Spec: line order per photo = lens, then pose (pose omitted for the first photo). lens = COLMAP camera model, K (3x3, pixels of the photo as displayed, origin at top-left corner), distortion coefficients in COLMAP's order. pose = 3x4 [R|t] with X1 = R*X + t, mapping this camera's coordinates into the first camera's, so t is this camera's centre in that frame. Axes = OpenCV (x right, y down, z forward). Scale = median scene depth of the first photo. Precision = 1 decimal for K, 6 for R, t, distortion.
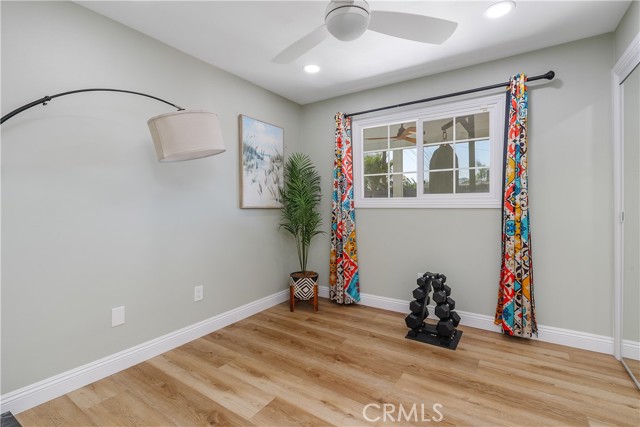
lens RADIAL K [[289.5, 0, 320.8], [0, 289.5, 210.1], [0, 0, 1]] dist [-0.000025, 0.000194]
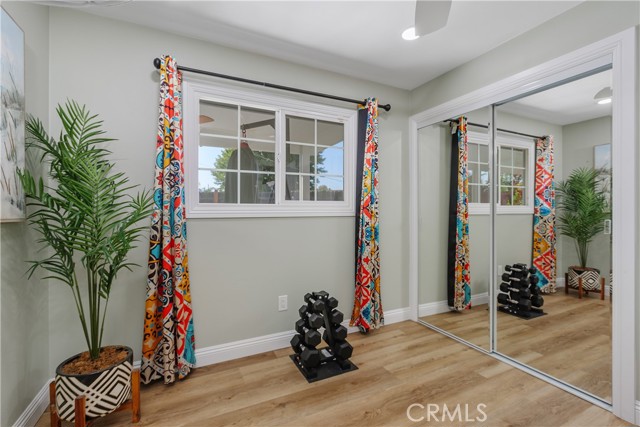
lens RADIAL K [[289.5, 0, 320.8], [0, 289.5, 210.1], [0, 0, 1]] dist [-0.000025, 0.000194]
pose [[0.505275, 0.002837, 0.862954, -0.317895], [0.016056, 0.999791, -0.012687, -0.014256], [-0.862809, 0.020266, 0.505123, 0.488229]]
